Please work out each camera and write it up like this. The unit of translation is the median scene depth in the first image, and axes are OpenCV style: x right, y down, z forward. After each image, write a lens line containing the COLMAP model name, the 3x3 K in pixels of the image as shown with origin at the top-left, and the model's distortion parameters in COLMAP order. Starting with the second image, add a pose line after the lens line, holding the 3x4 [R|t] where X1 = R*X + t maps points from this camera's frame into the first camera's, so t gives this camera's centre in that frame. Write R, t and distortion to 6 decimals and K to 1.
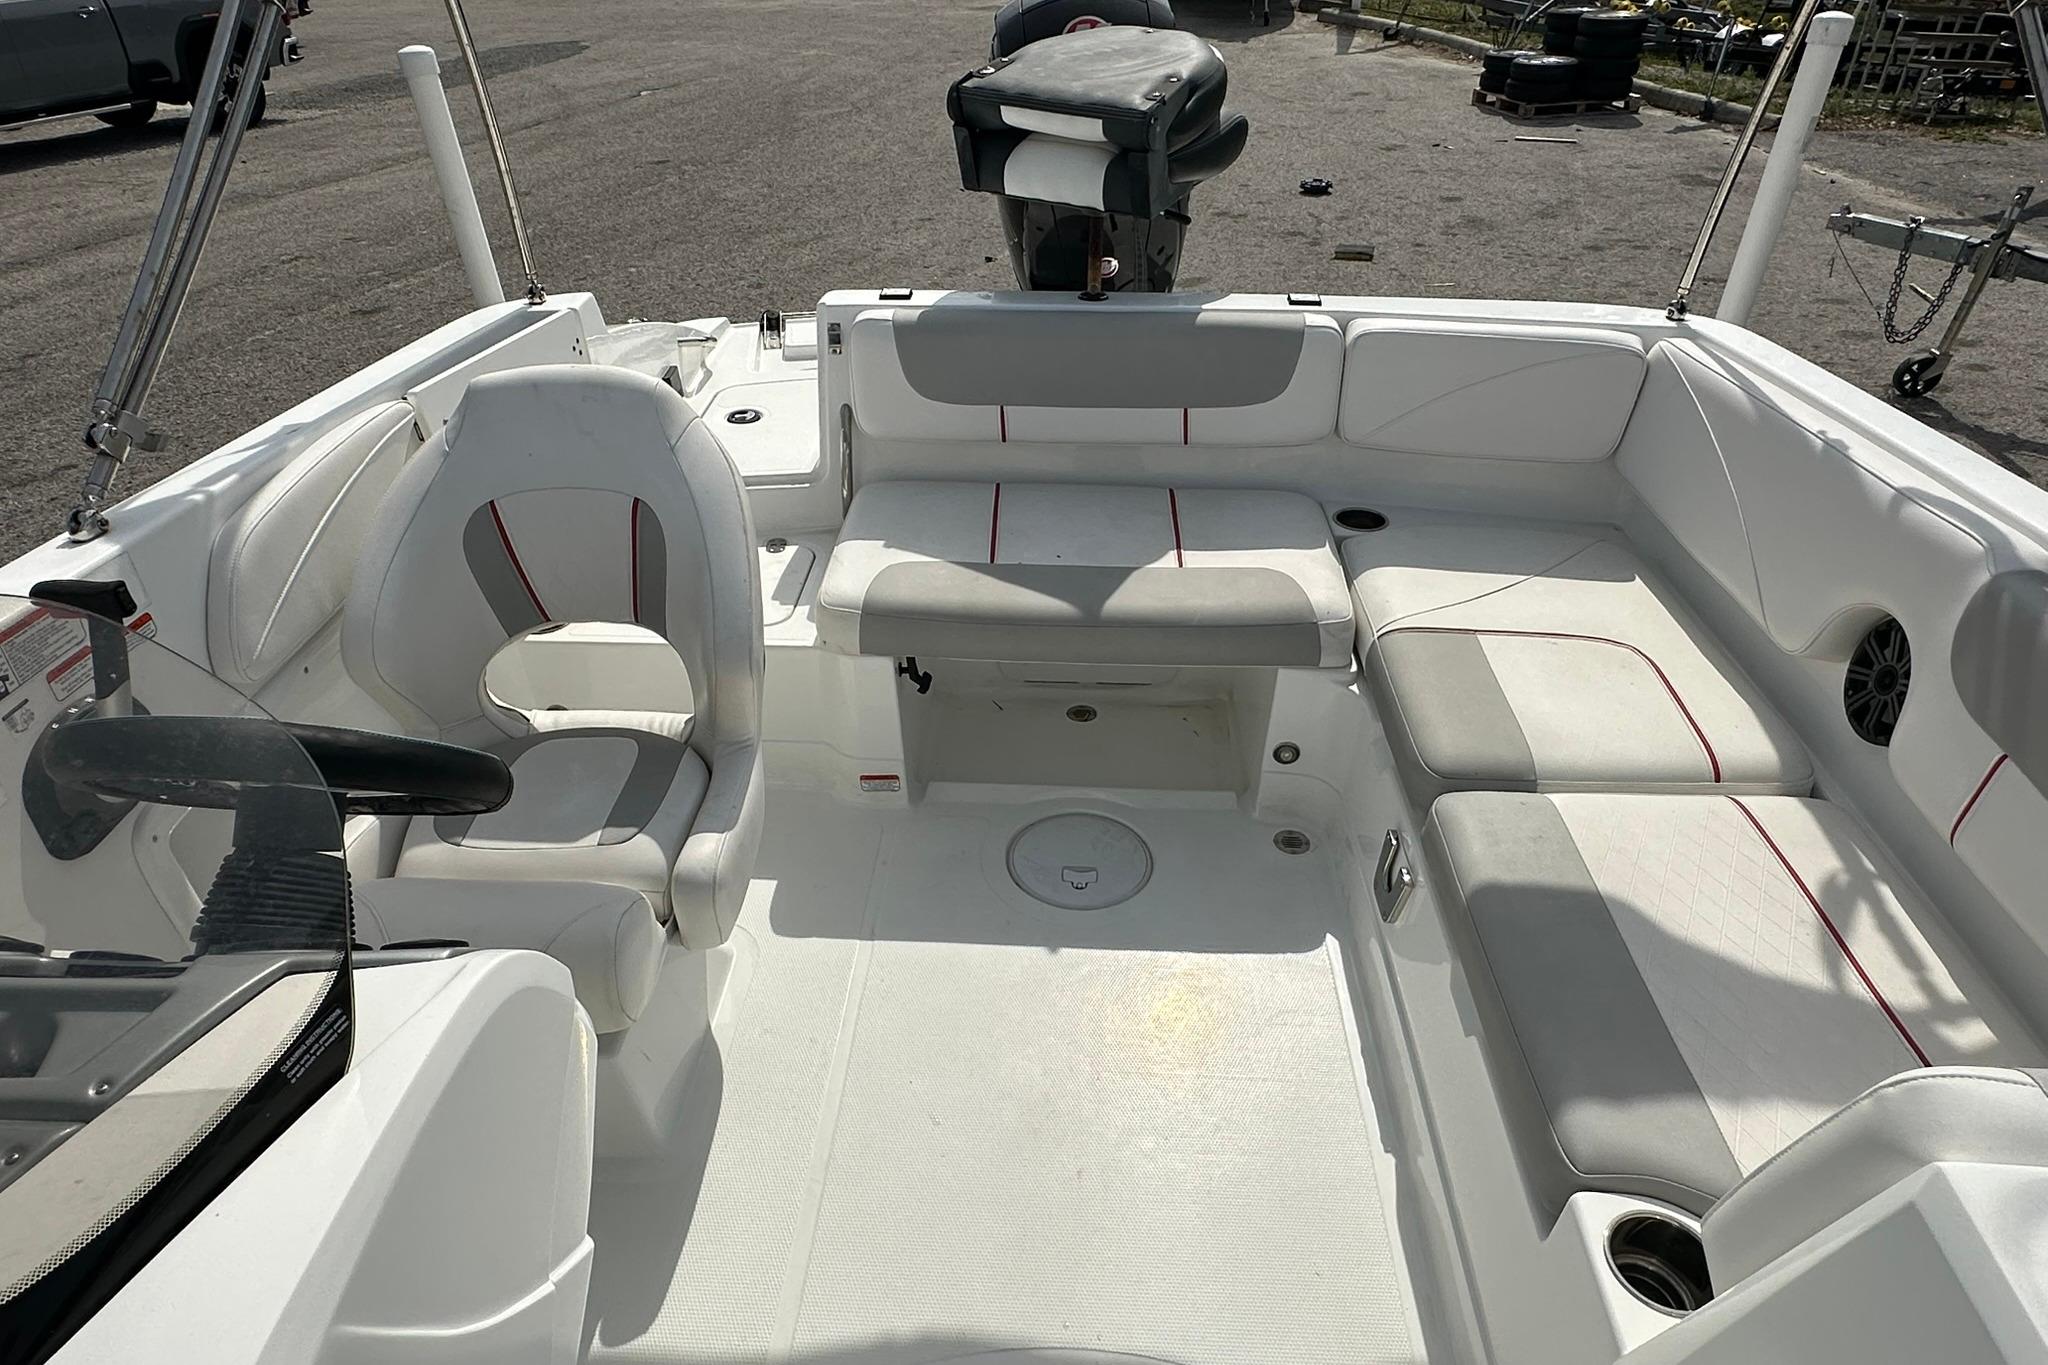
lens RADIAL K [[1215.0, 0, 1020.3], [0, 1215.0, 663.4], [0, 0, 1]] dist [-0.001349, 0.003266]
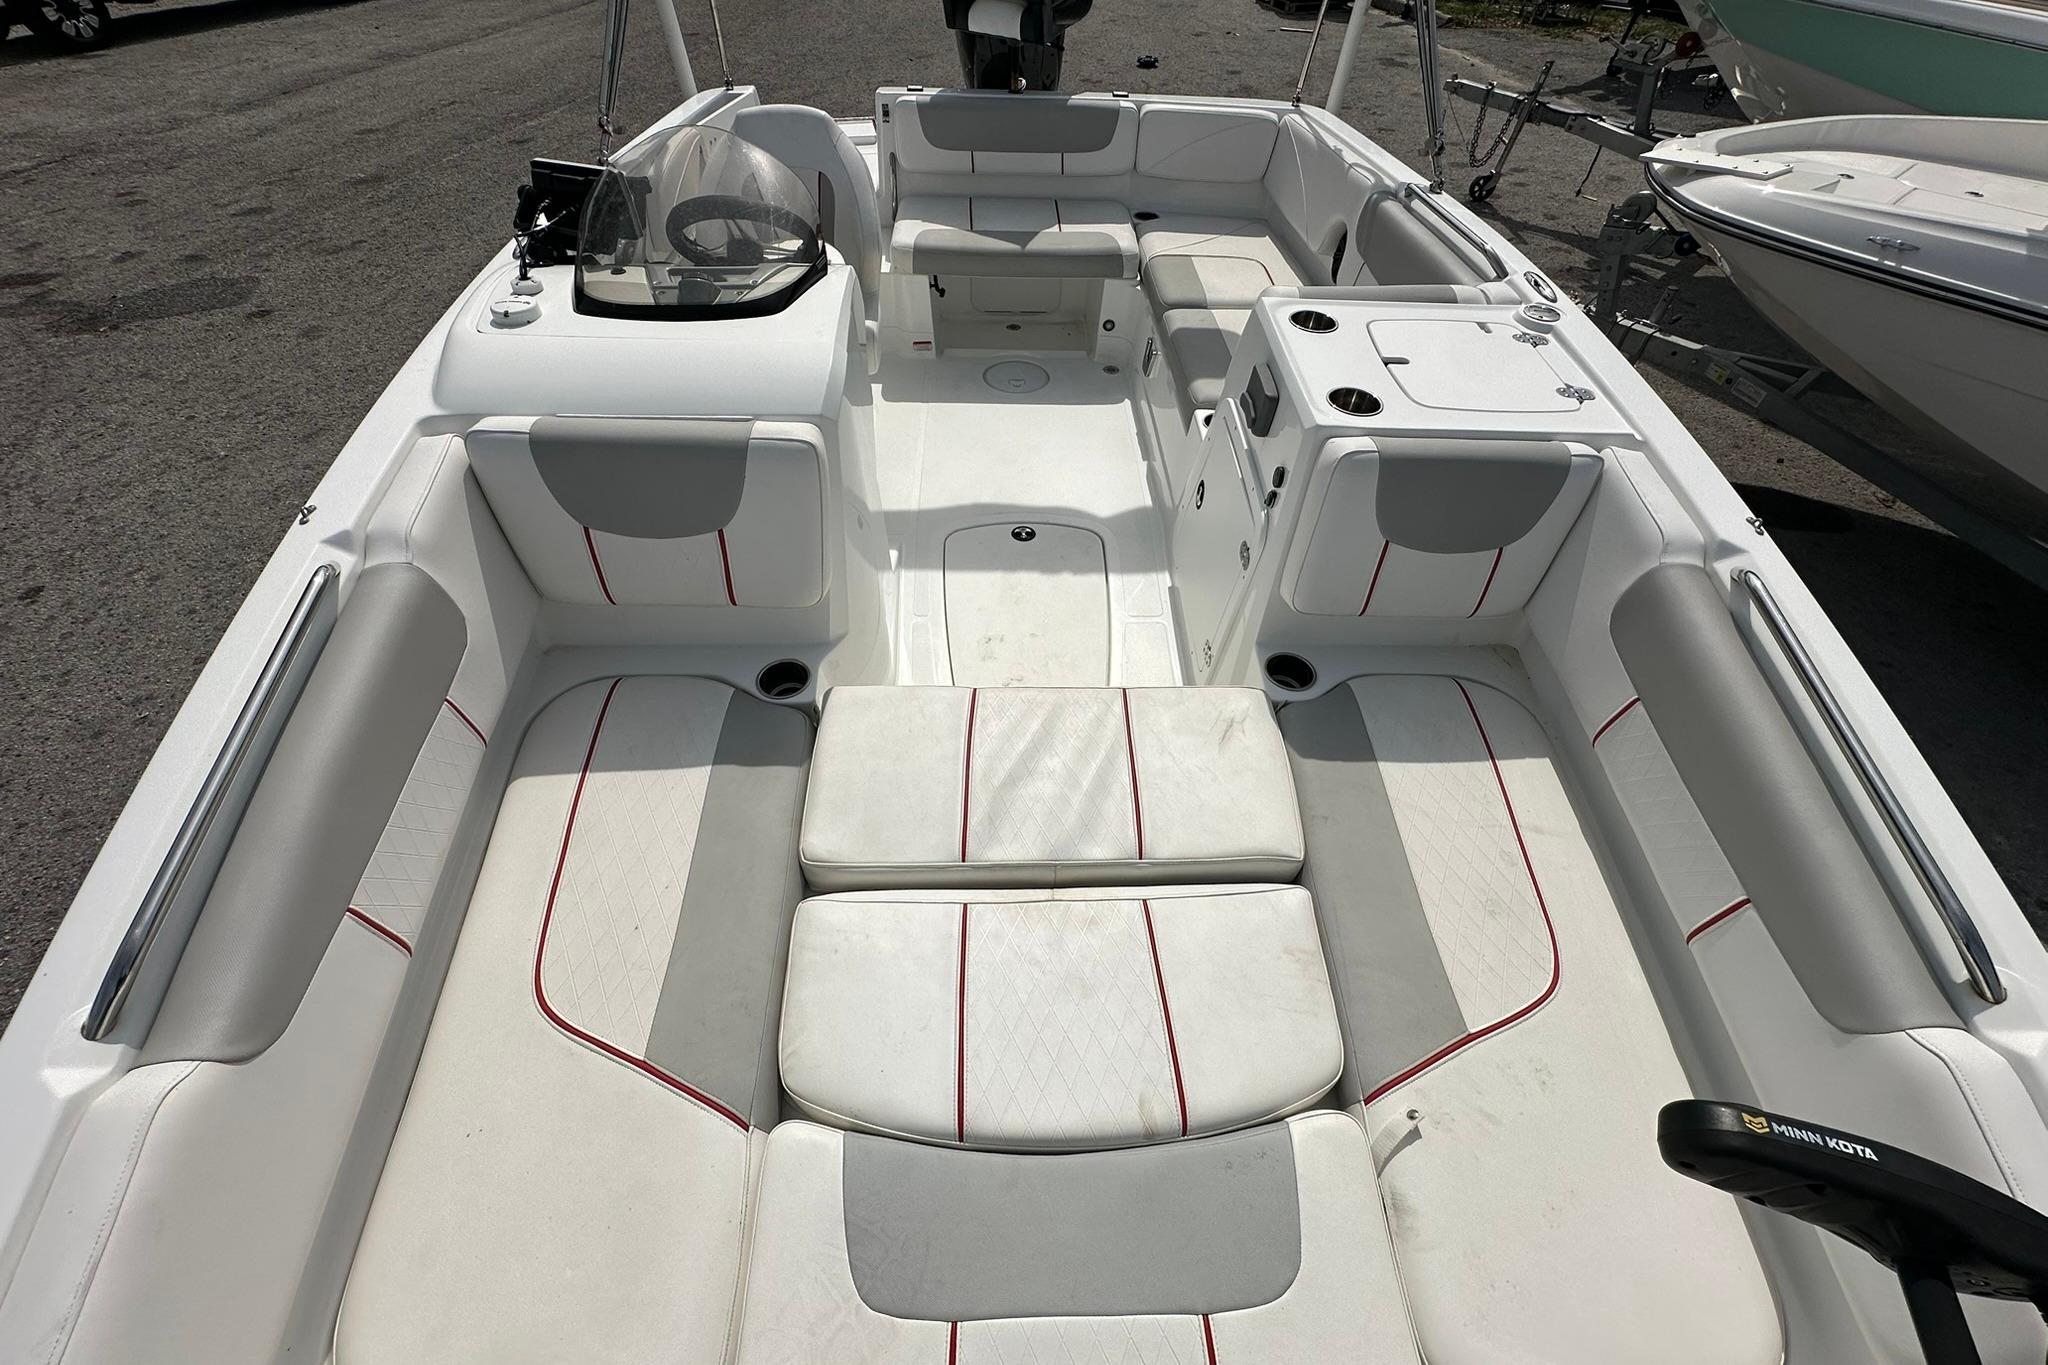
lens RADIAL K [[826.3, 0, 1023.8], [0, 826.3, 679.1], [0, 0, 1]] dist [-0.000376, 0.000115]
pose [[0.995934, -0.039578, 0.080931, -0.075856], [0.018042, 0.967757, 0.251239, 0.293319], [-0.088265, -0.248757, 0.964536, -0.550802]]
